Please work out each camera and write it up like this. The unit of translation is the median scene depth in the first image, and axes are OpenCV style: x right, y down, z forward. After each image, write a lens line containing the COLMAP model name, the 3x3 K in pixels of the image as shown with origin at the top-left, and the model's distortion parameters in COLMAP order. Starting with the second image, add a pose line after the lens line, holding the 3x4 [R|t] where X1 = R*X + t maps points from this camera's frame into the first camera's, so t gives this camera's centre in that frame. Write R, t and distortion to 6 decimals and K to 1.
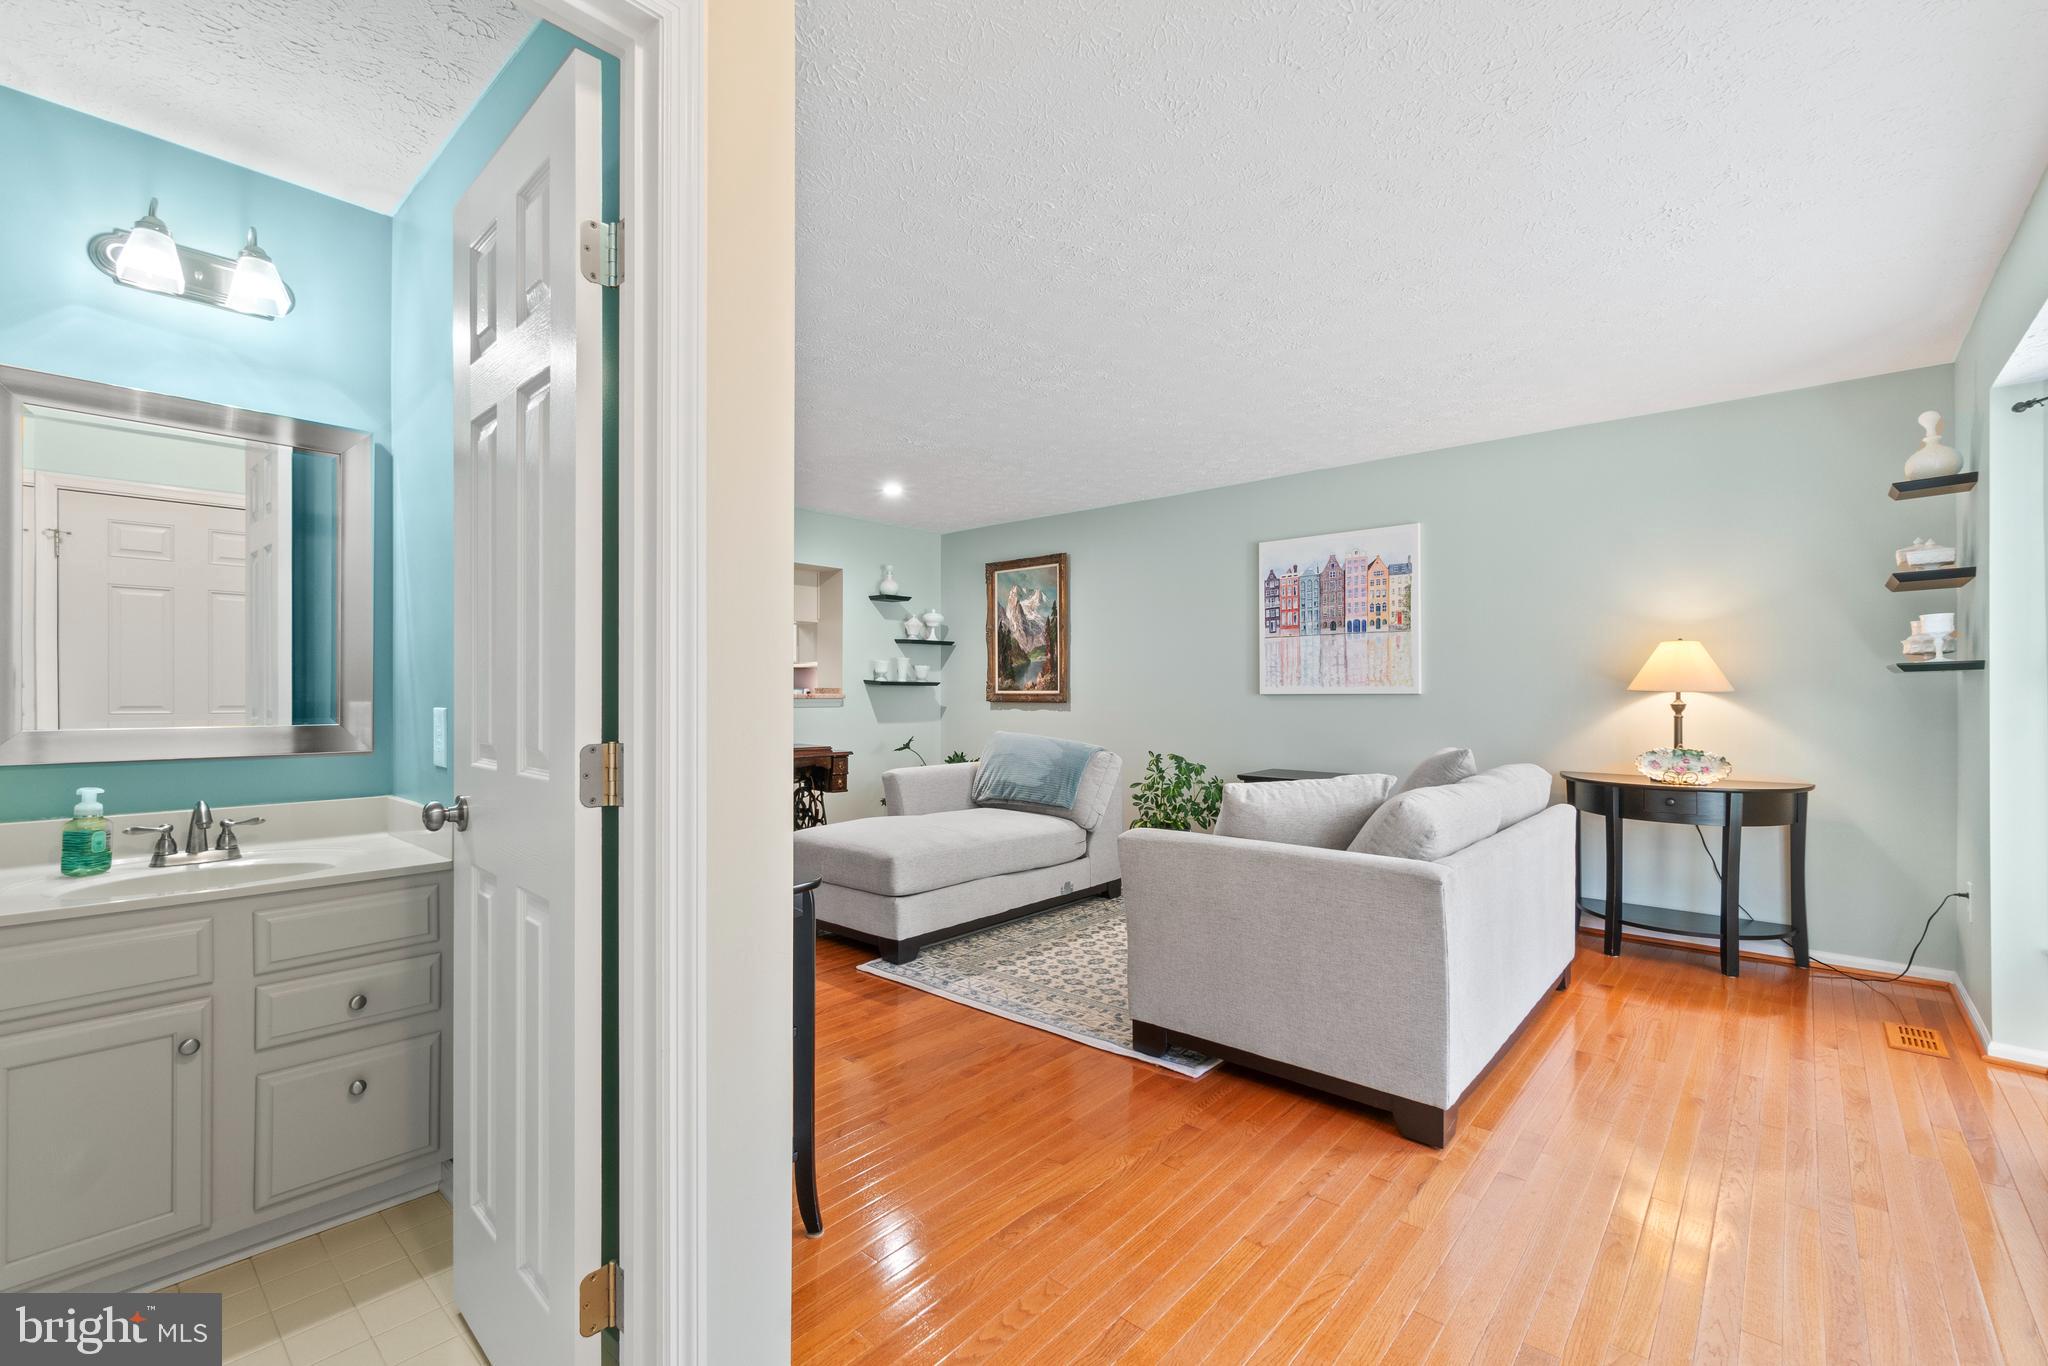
lens RADIAL K [[883.2, 0, 1012.9], [0, 883.2, 691.0], [0, 0, 1]] dist [-0.001563, -0.000926]
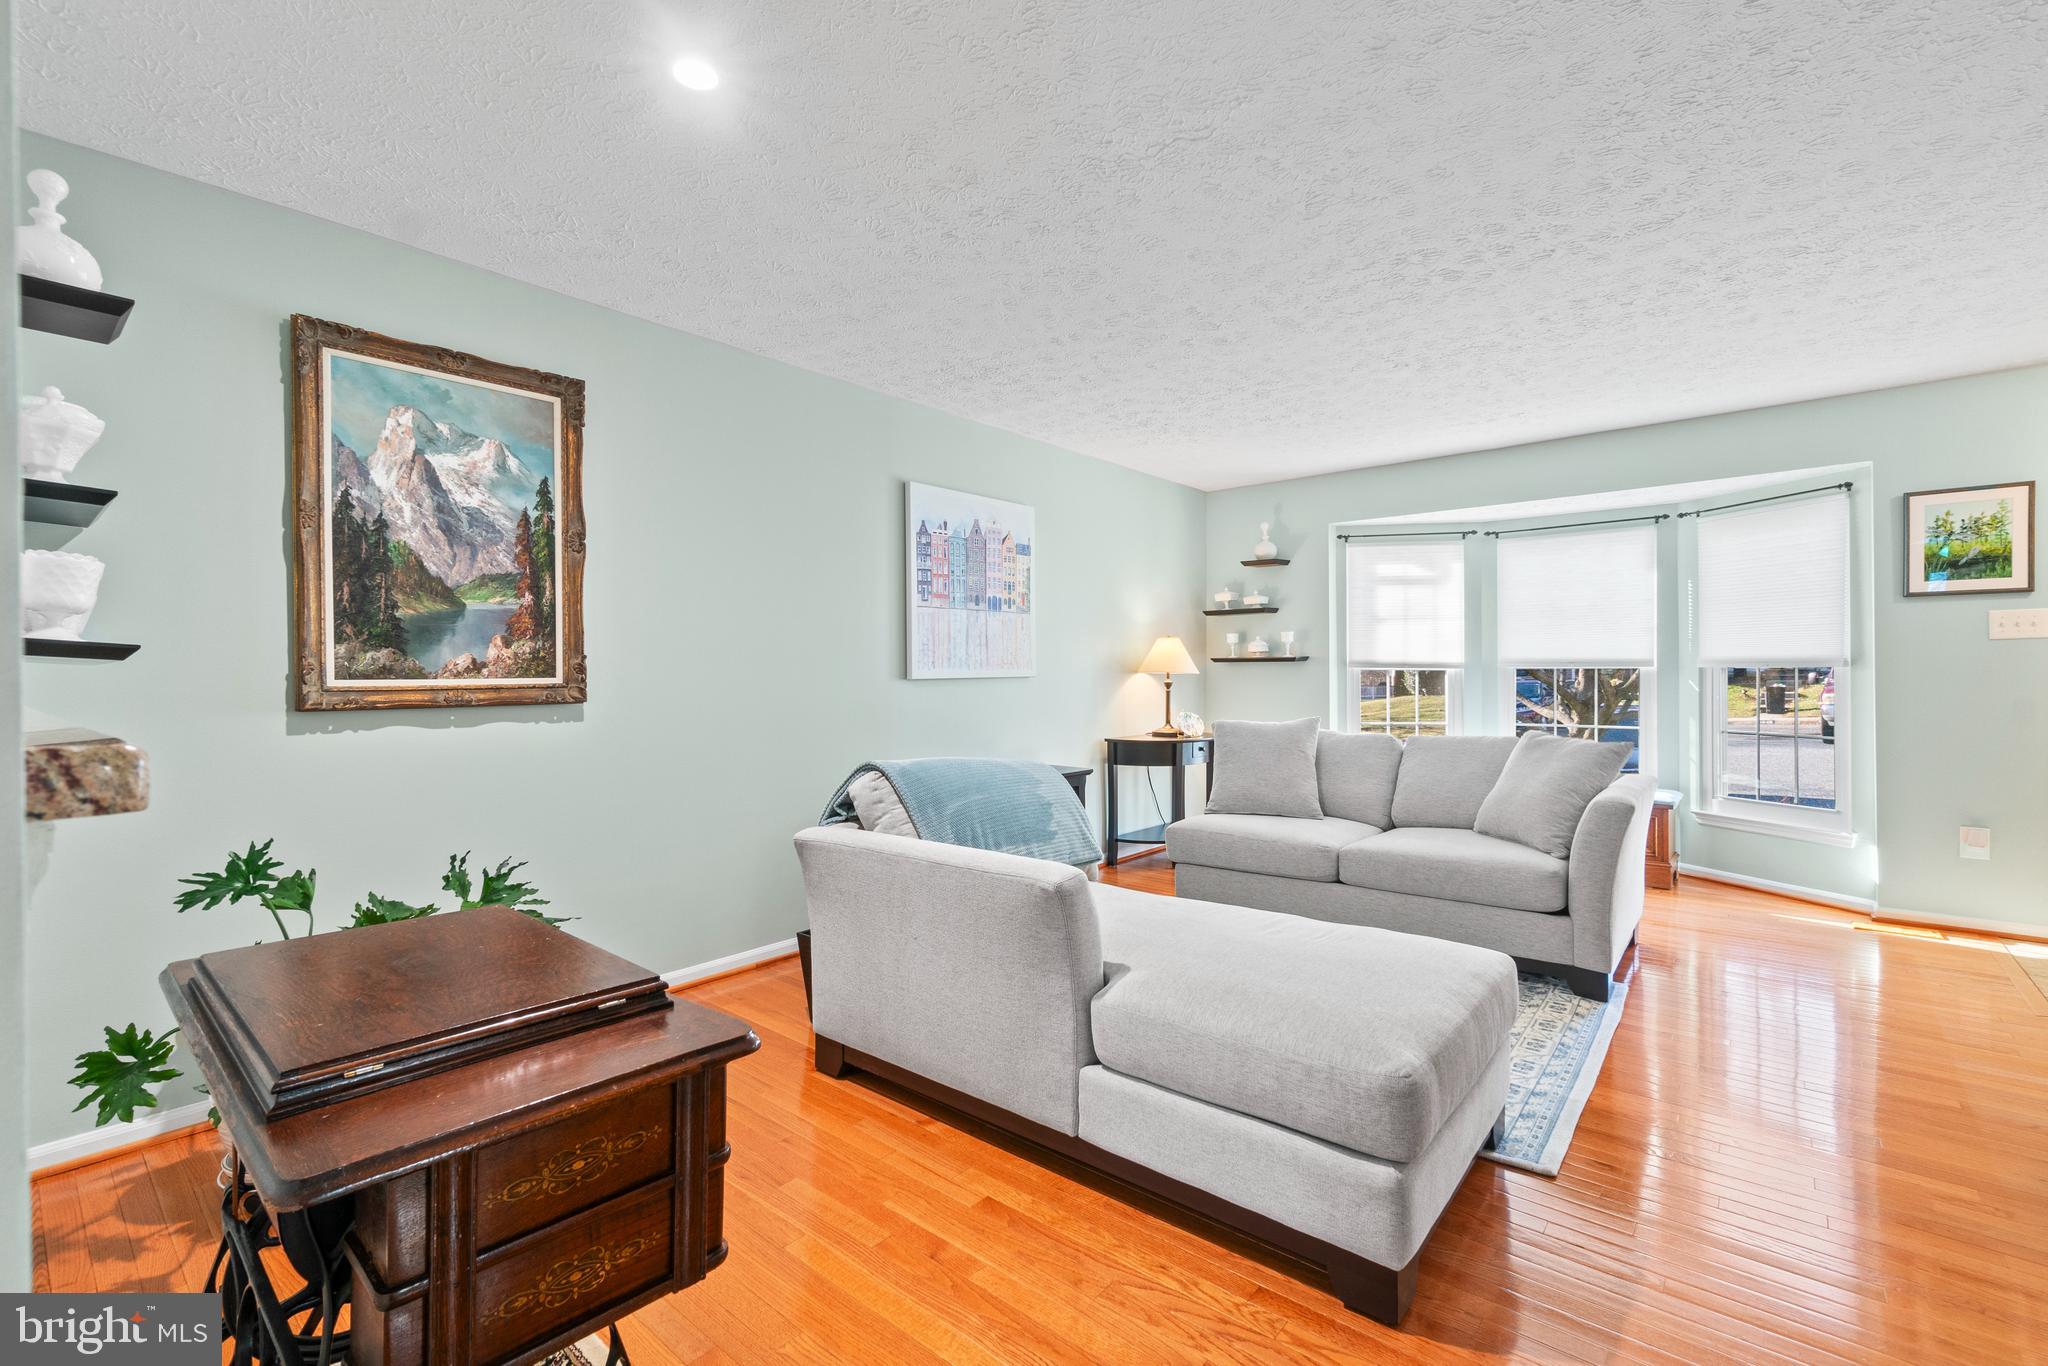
lens RADIAL K [[883.2, 0, 1025.5], [0, 883.2, 682.9], [0, 0, 1]] dist [-0.001563, -0.000926]
pose [[-0.021966, -0.009032, 0.999718, -0.527457], [0.009948, 0.999908, 0.009252, 0.000657], [-0.999709, 0.010149, -0.021874, 0.991827]]
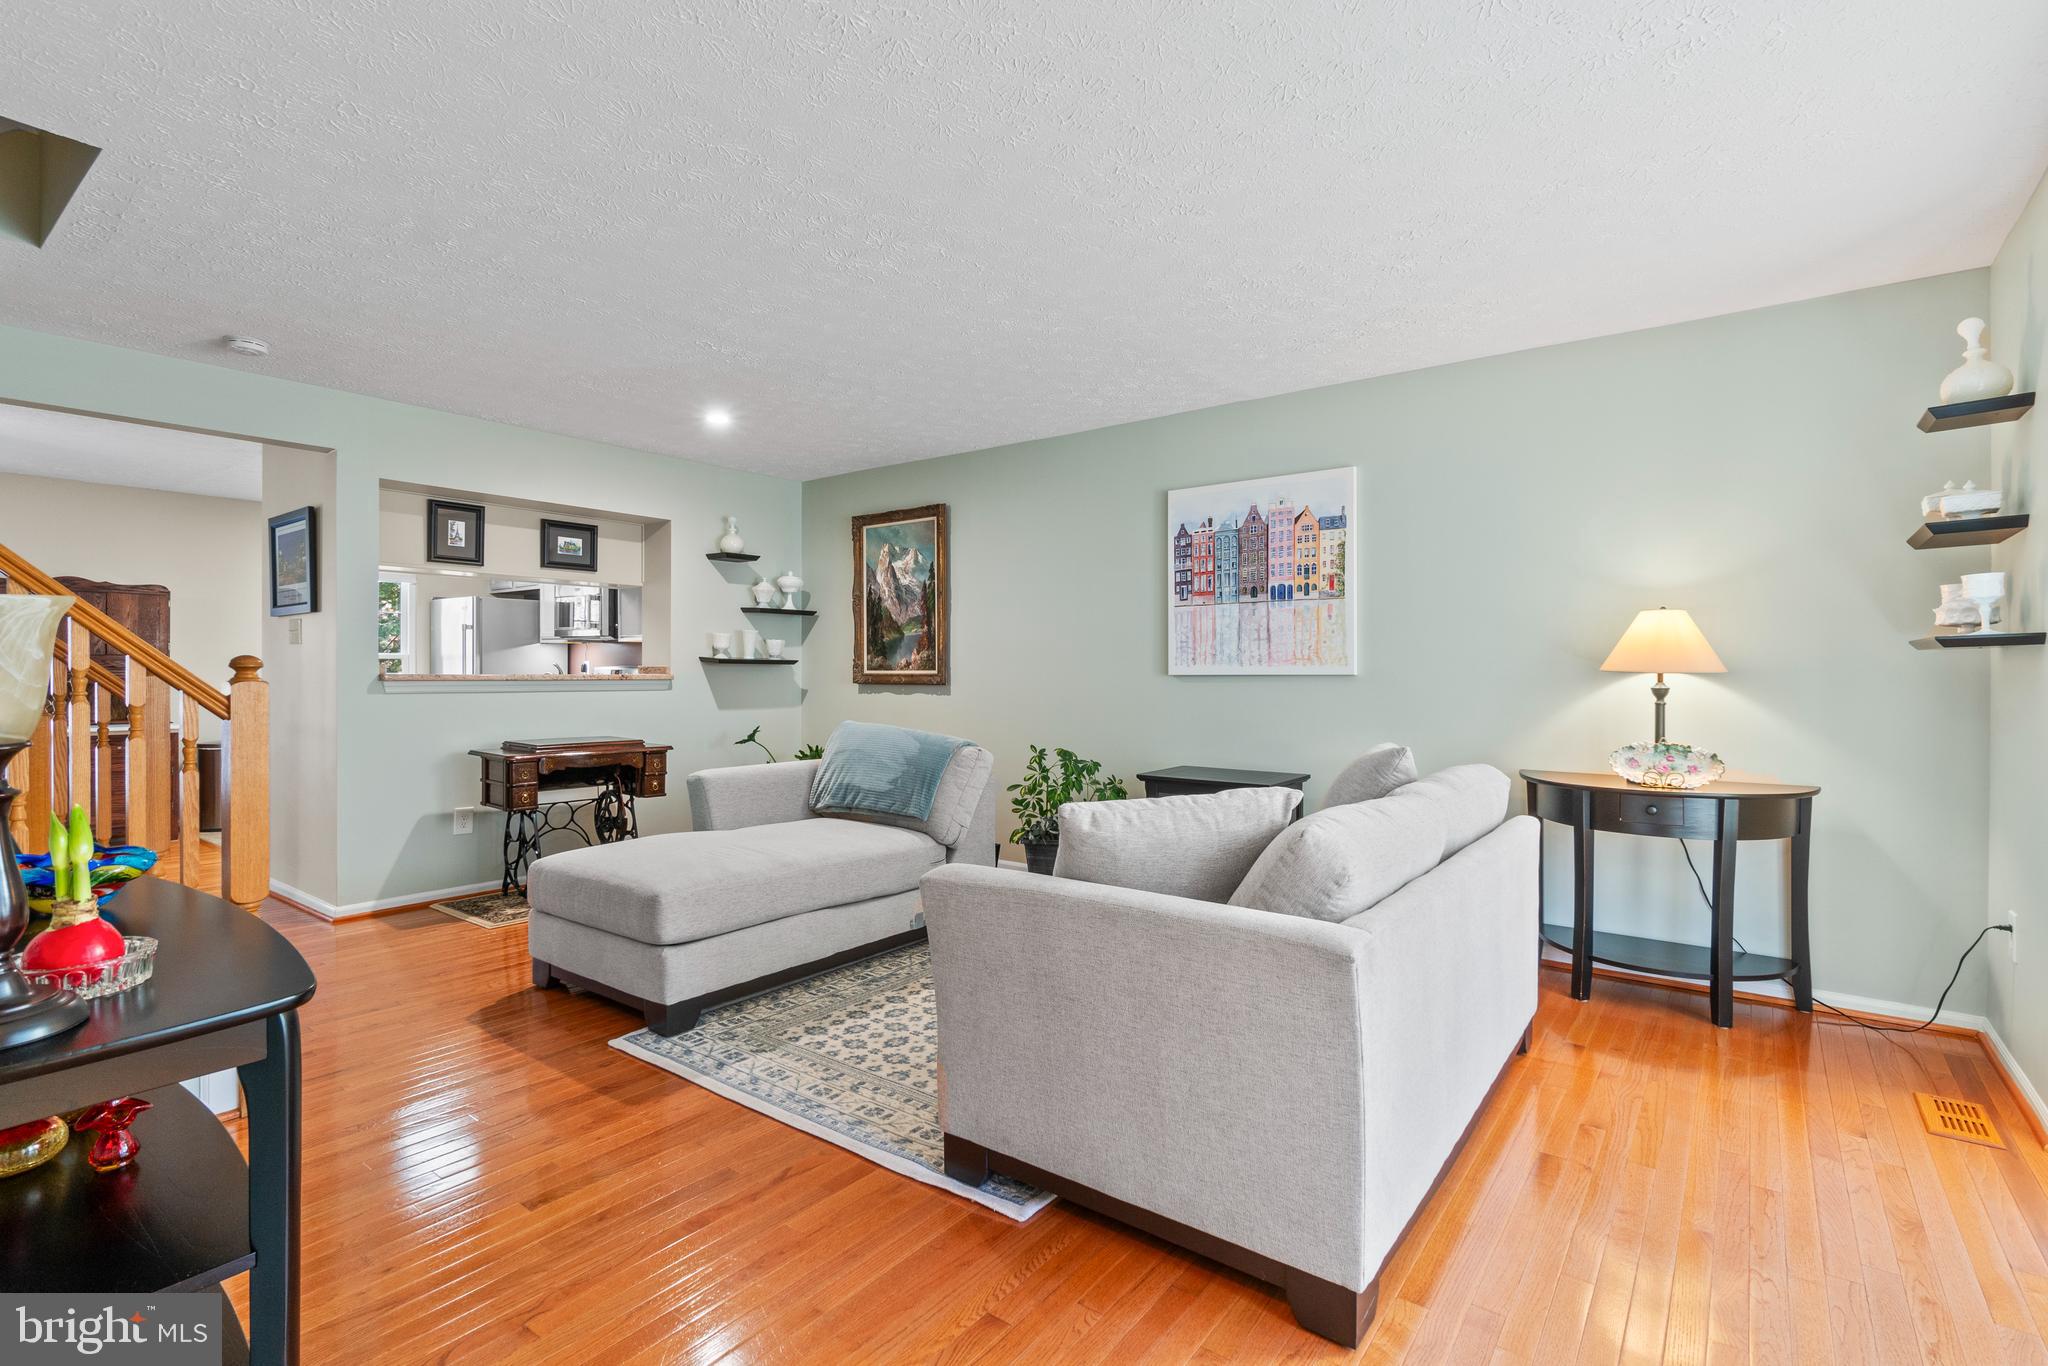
lens RADIAL K [[954.3, 0, 1013.9], [0, 954.3, 676.3], [0, 0, 1]] dist [-0.003010, -0.001249]
pose [[0.997524, 0.000571, 0.070318, 0.079022], [-0.000976, 0.999983, 0.005731, -0.000158], [-0.070313, -0.005786, 0.997508, 0.132652]]
